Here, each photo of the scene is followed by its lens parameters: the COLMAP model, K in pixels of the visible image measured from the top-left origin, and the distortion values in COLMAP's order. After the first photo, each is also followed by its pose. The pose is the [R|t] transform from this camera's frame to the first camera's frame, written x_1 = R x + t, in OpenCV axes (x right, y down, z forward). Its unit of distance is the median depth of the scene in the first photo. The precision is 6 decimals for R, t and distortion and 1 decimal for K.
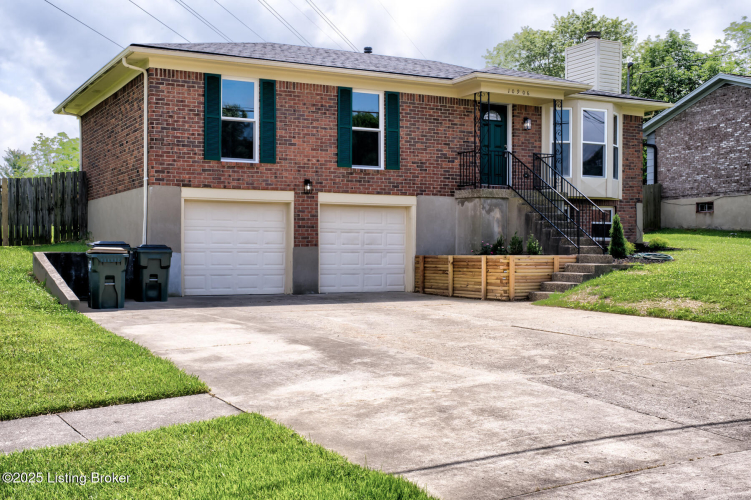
lens RADIAL K [[898.0, 0, 376.1], [0, 898.0, 252.8], [0, 0, 1]] dist [0.021359, 0.000000]
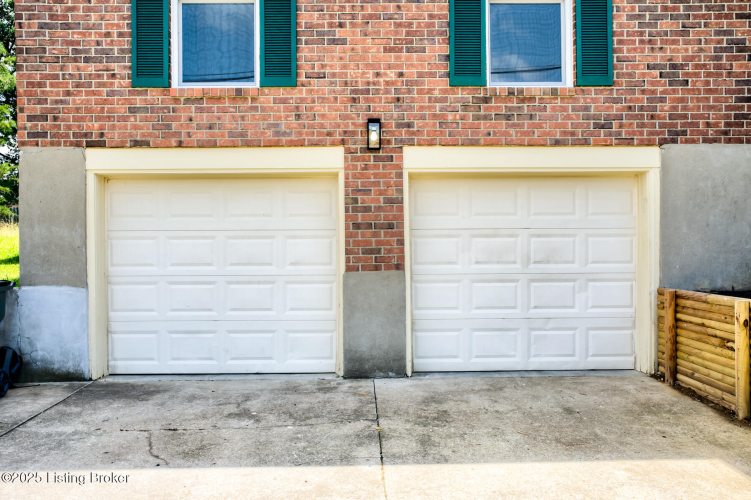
lens RADIAL K [[703.5, 0, 375.3], [0, 703.5, 250.3], [0, 0, 1]] dist [-0.008127, 0.000000]
pose [[0.891125, -0.004418, -0.453736, 0.079637], [0.009966, 0.999902, 0.009836, -0.020287], [0.453648, -0.013287, 0.891082, 0.686624]]
